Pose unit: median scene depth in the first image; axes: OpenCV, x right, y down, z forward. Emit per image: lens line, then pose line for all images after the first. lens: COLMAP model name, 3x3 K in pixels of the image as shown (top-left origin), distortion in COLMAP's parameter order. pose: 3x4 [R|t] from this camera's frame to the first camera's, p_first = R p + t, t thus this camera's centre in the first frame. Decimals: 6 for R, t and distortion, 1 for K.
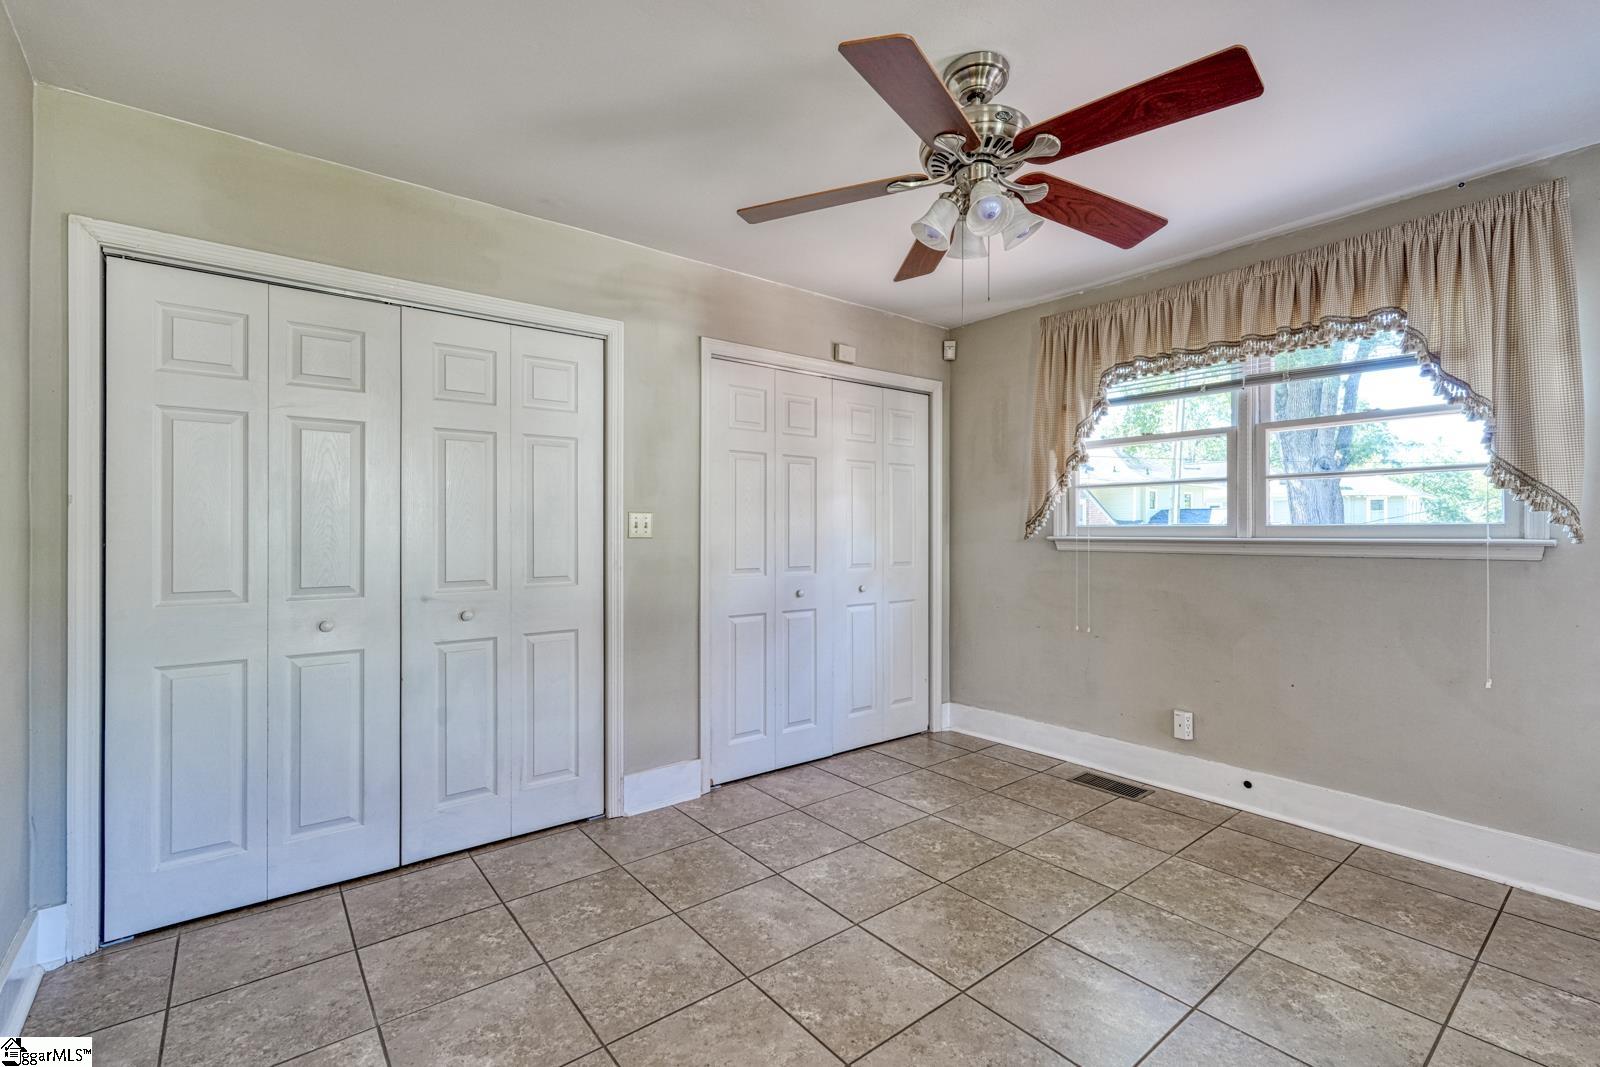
lens RADIAL K [[709.8, 0, 800.7], [0, 709.8, 531.5], [0, 0, 1]] dist [0.002160, 0.000383]
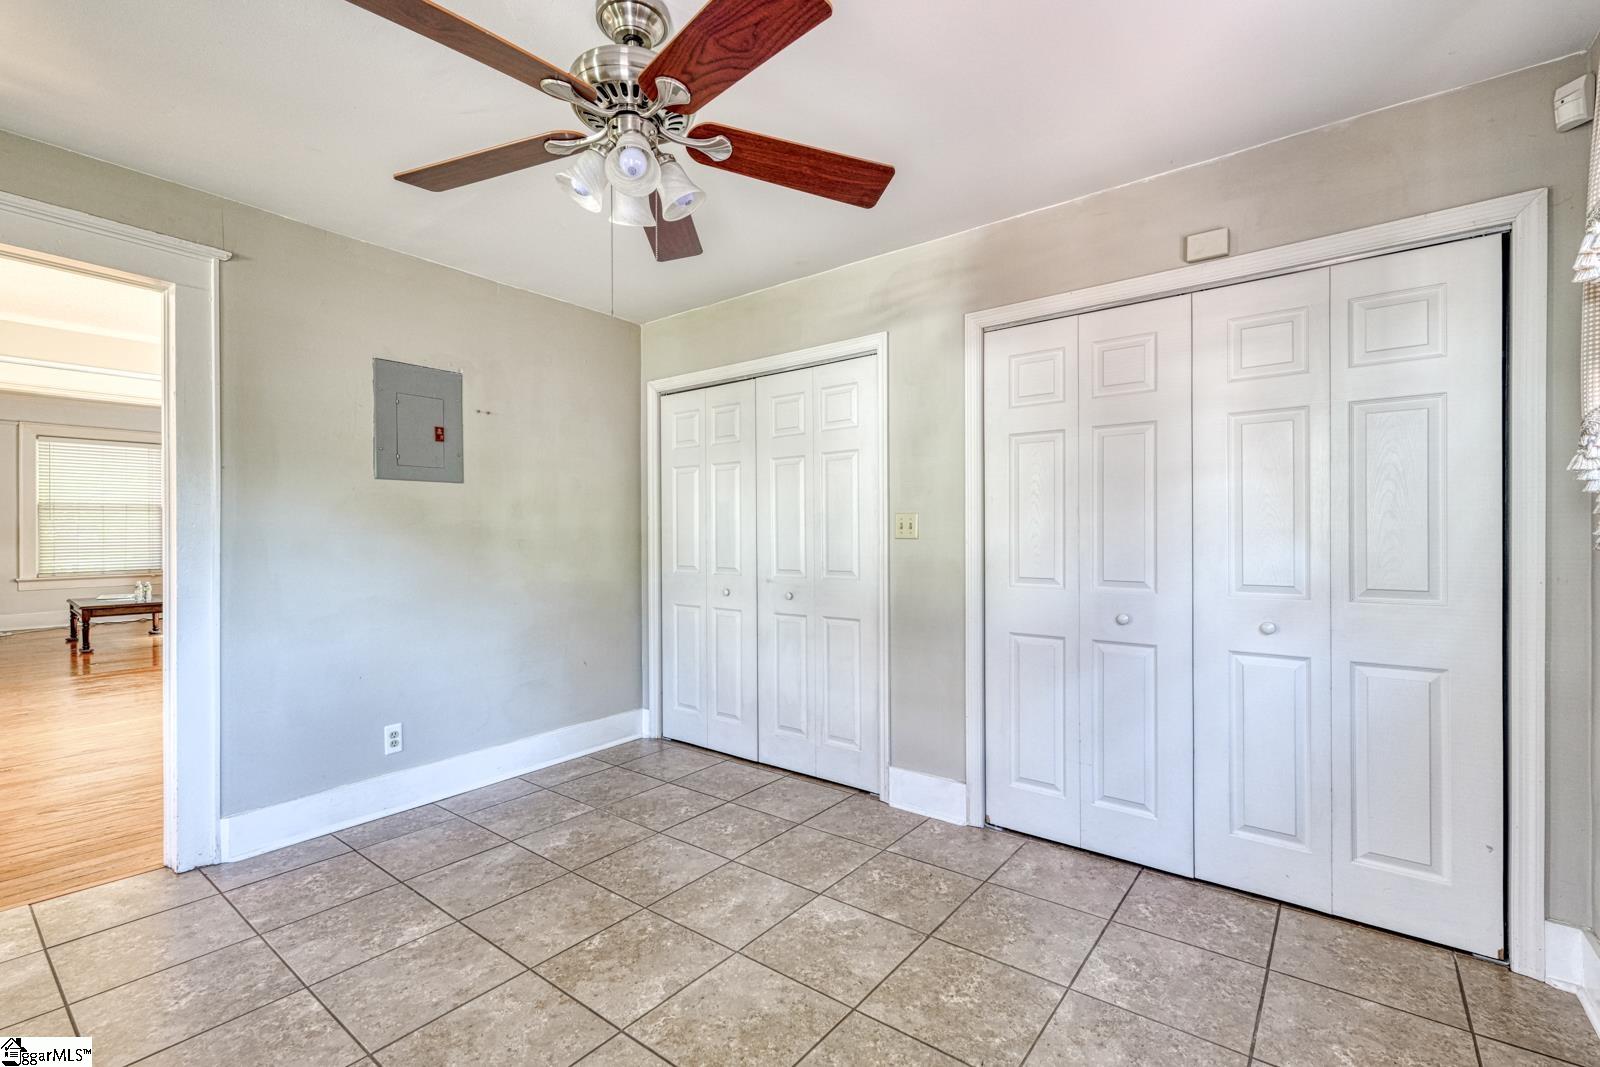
lens RADIAL K [[709.8, 0, 802.8], [0, 709.8, 536.1], [0, 0, 1]] dist [0.002160, 0.000383]
pose [[0.227196, 0.004045, -0.973841, 0.698323], [0.005258, 0.999972, 0.005380, -0.000625], [0.973835, -0.006343, 0.227169, 0.605070]]
